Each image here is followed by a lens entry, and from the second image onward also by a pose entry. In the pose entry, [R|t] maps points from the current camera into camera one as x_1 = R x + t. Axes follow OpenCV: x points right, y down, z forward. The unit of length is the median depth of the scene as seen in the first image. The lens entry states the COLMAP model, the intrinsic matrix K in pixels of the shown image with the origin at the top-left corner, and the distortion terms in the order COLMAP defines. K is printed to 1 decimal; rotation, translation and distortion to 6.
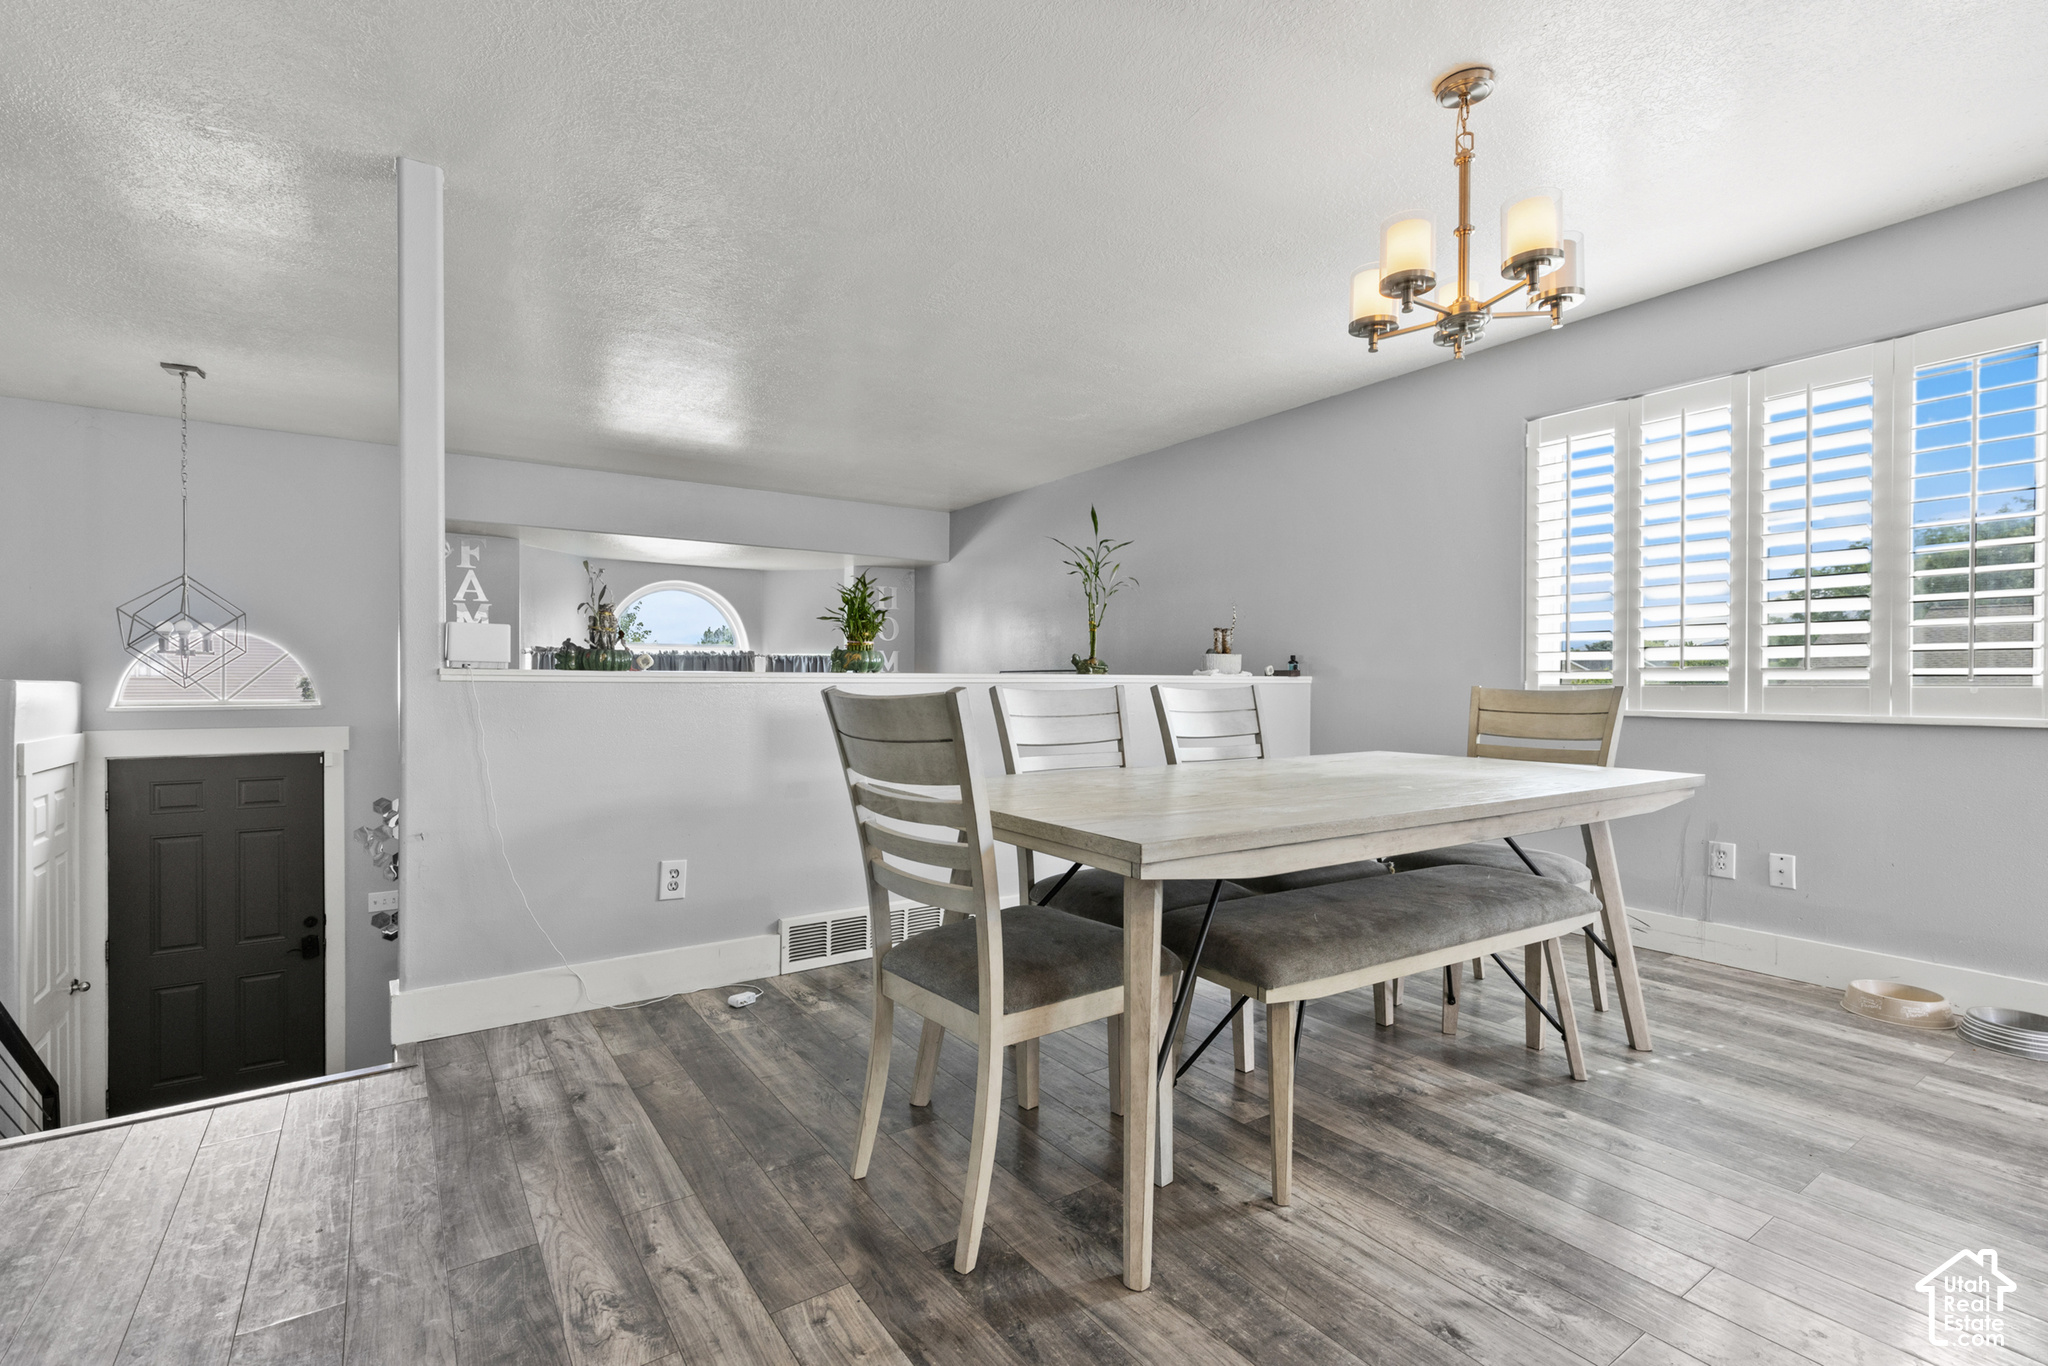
lens RADIAL K [[933.4, 0, 1025.8], [0, 933.4, 680.8], [0, 0, 1]] dist [0.005016, -0.000766]
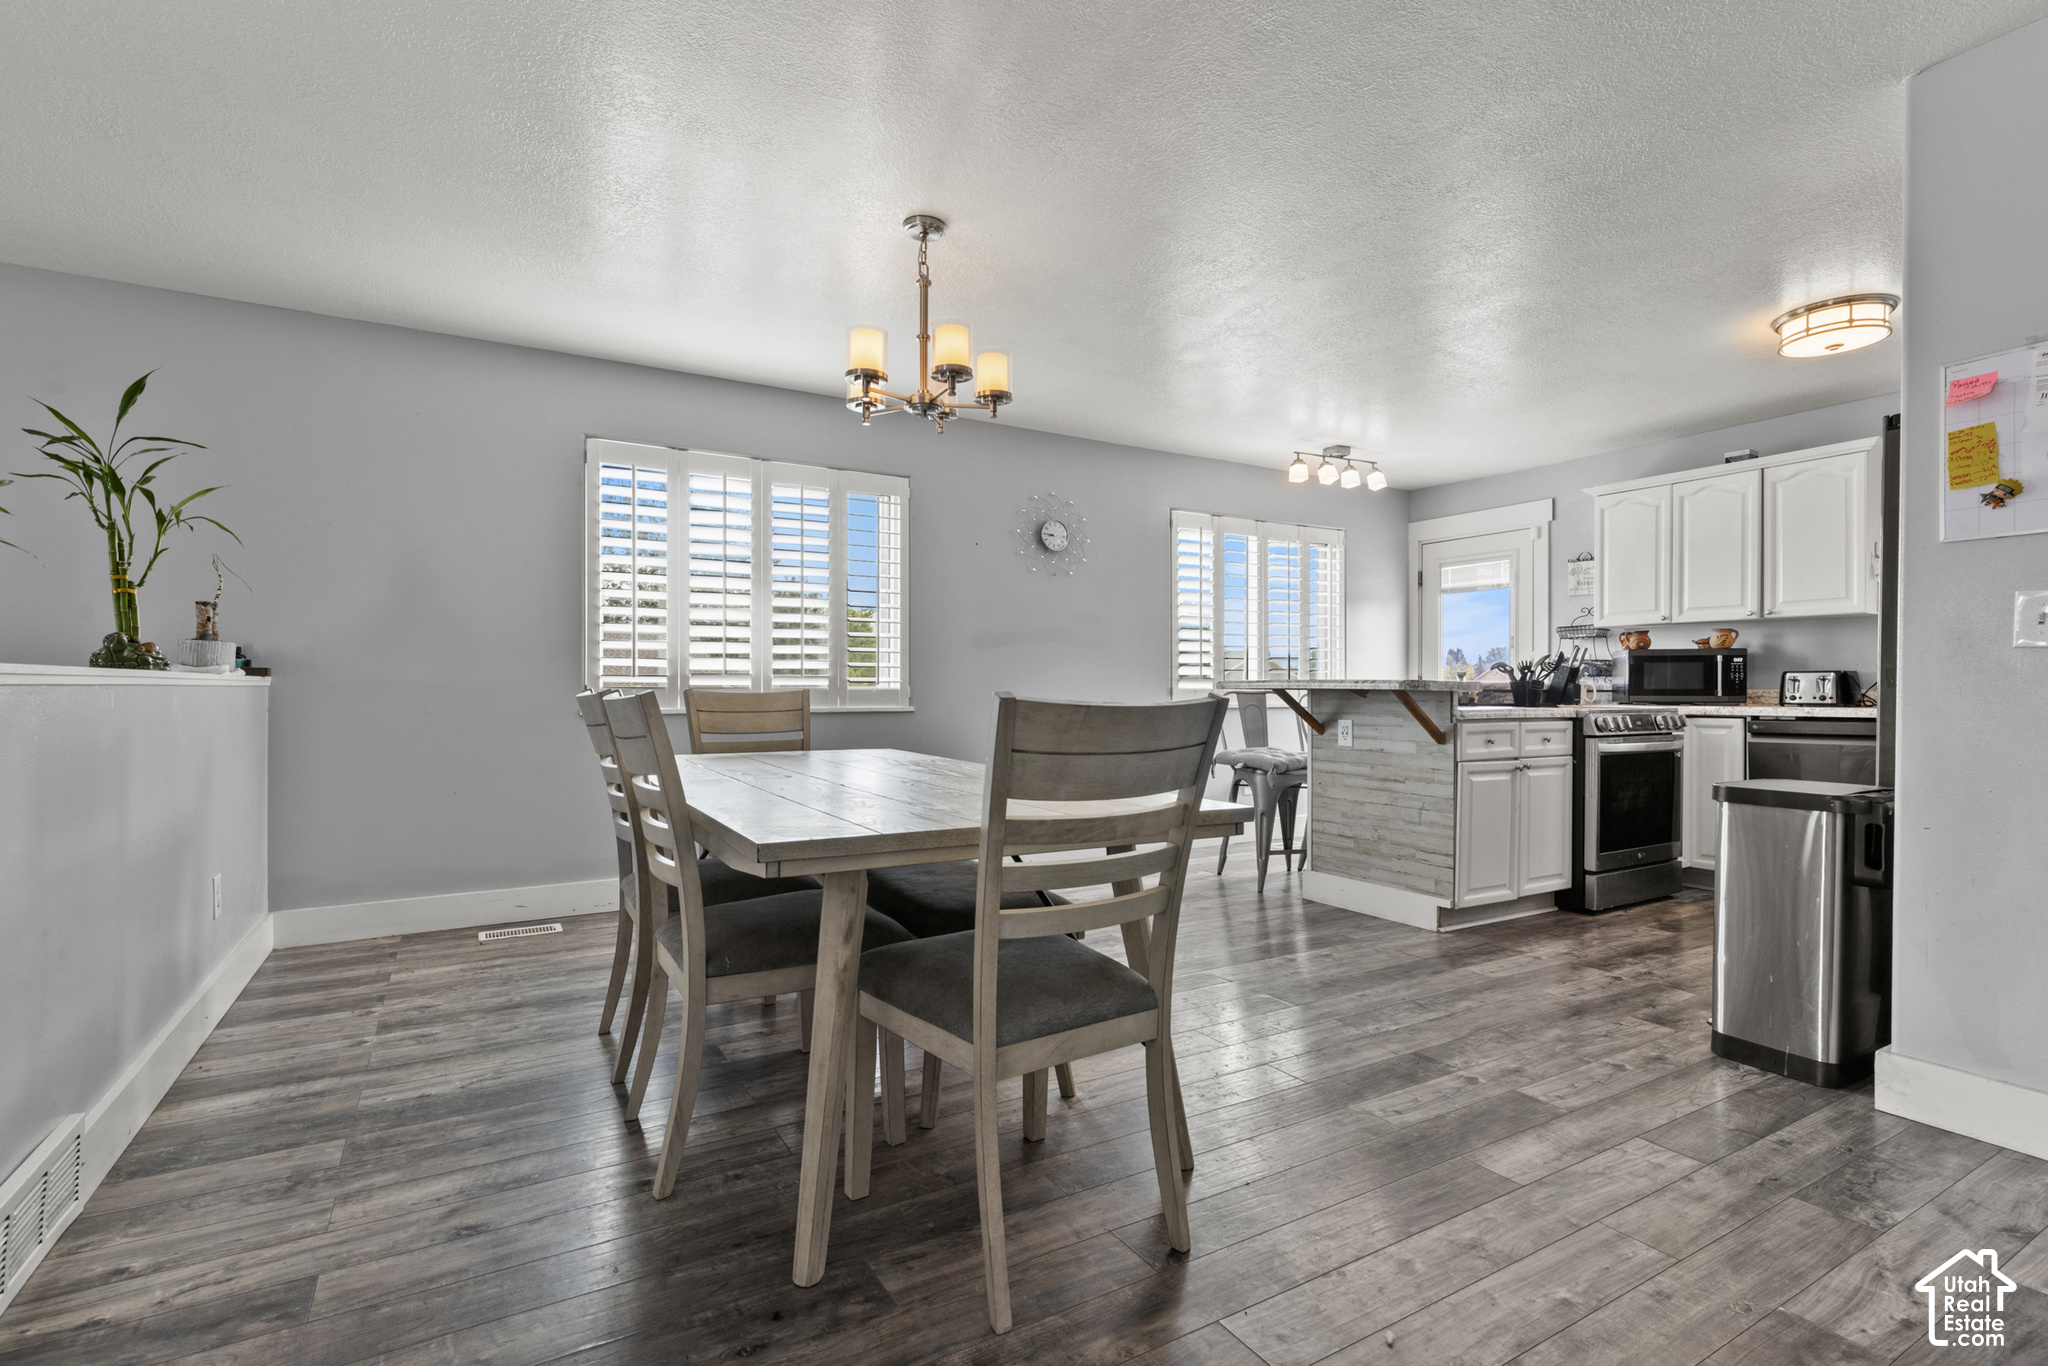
lens RADIAL K [[933.4, 0, 978.7], [0, 933.4, 695.6], [0, 0, 1]] dist [0.005016, -0.000766]
pose [[0.093730, -0.010620, 0.995541, -0.576431], [-0.003848, 0.999932, 0.011029, -0.000557], [-0.995590, -0.004864, 0.093682, 0.566950]]
